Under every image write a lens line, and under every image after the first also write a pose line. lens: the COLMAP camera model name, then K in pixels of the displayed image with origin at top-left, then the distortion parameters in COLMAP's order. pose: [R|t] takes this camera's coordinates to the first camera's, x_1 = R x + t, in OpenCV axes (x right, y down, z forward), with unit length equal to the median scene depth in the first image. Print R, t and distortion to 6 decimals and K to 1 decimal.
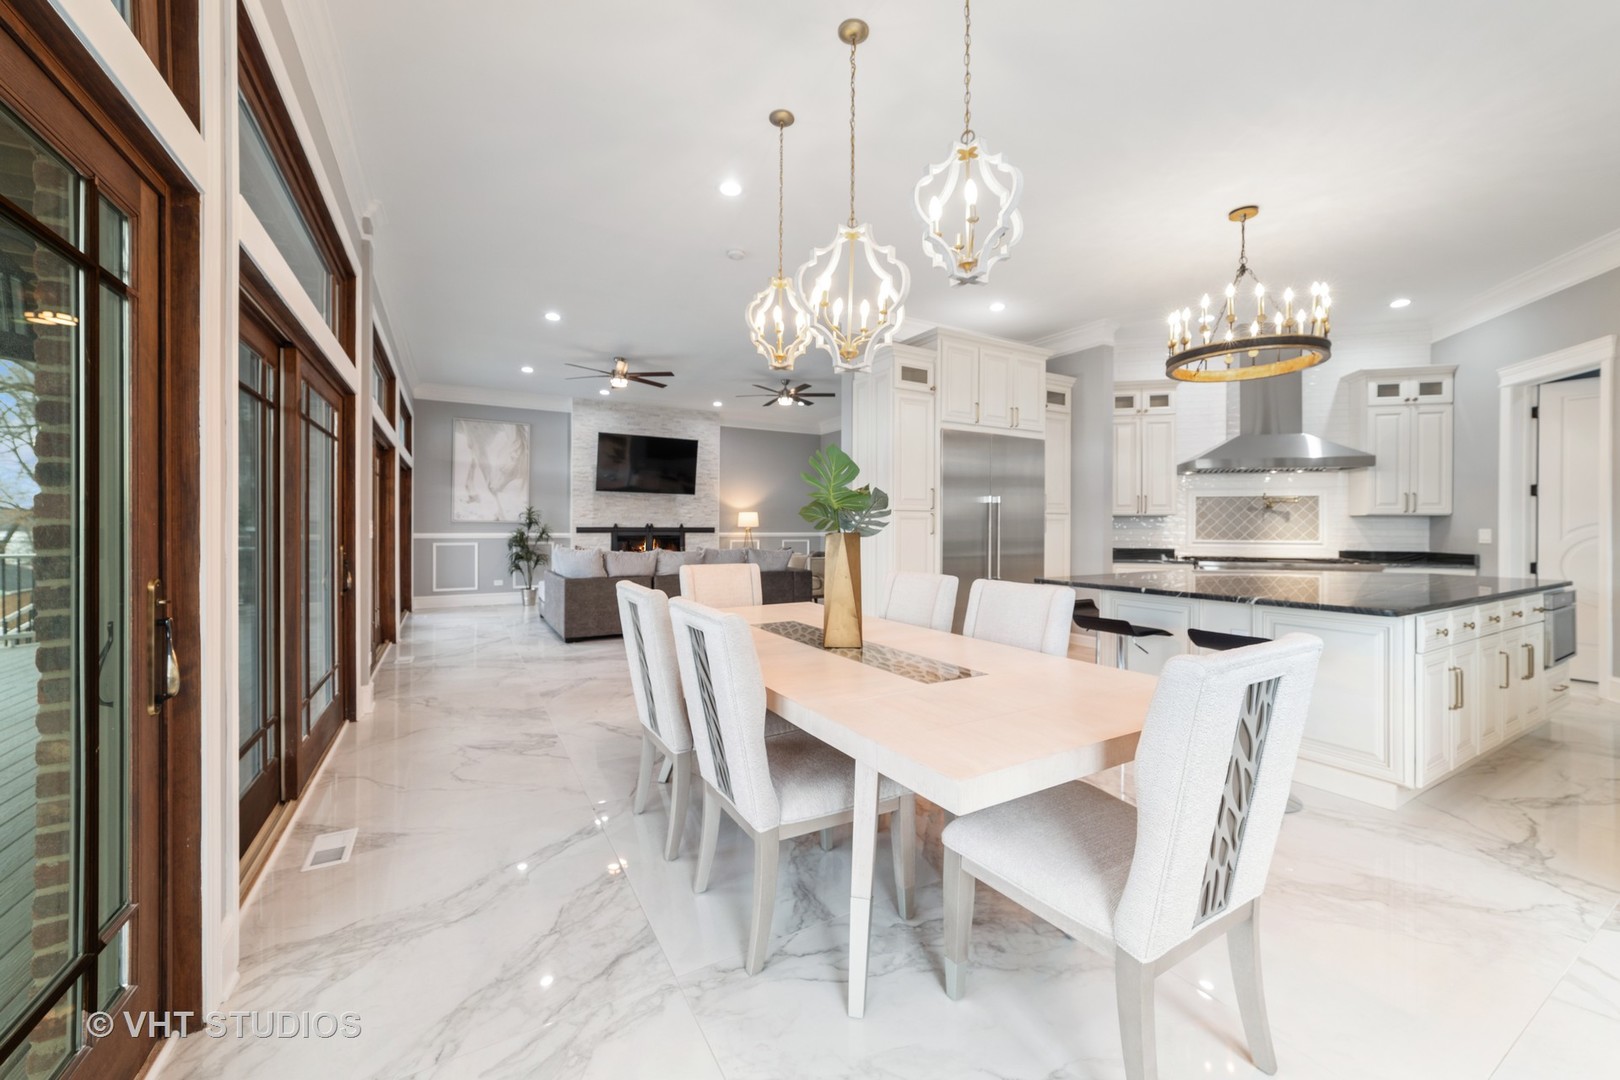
lens RADIAL K [[626.6, 0, 806.4], [0, 626.6, 532.1], [0, 0, 1]] dist [0.014201, 0.000250]
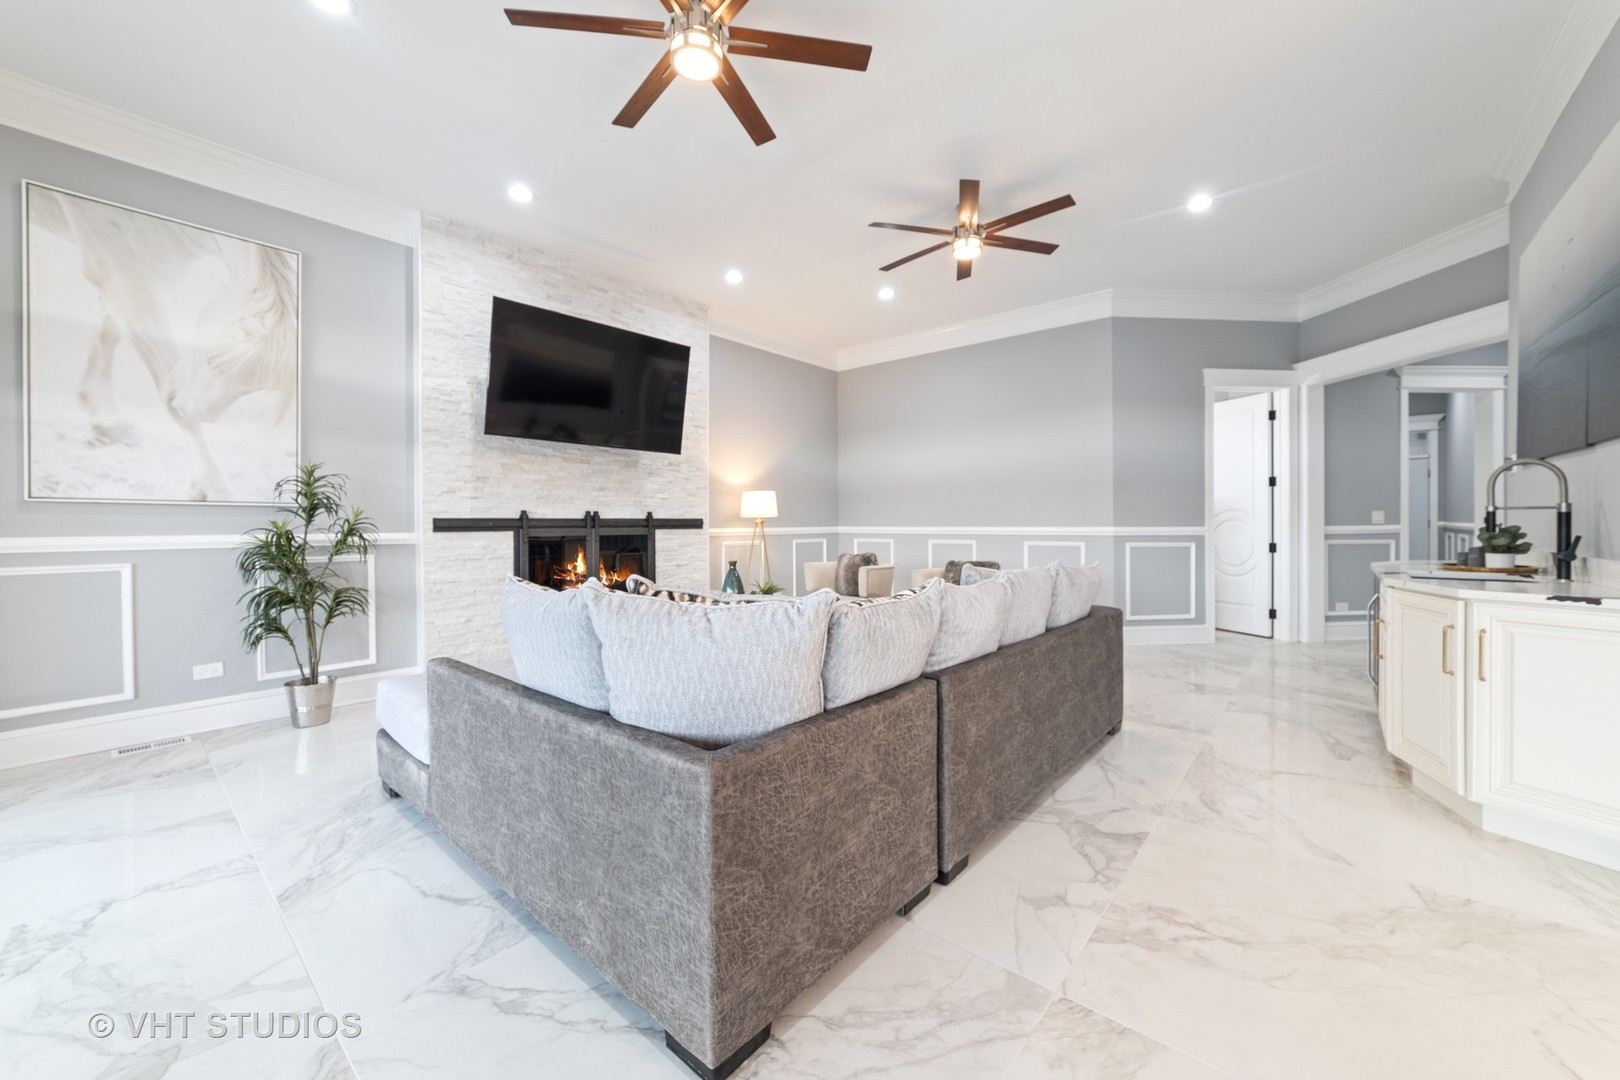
lens RADIAL K [[626.6, 0, 801.0], [0, 626.6, 531.0], [0, 0, 1]] dist [0.014201, 0.000250]
pose [[0.945391, -0.011278, 0.325743, -0.279959], [0.009685, 0.999932, 0.006510, 0.000451], [-0.325795, -0.003000, 0.945436, 0.533892]]
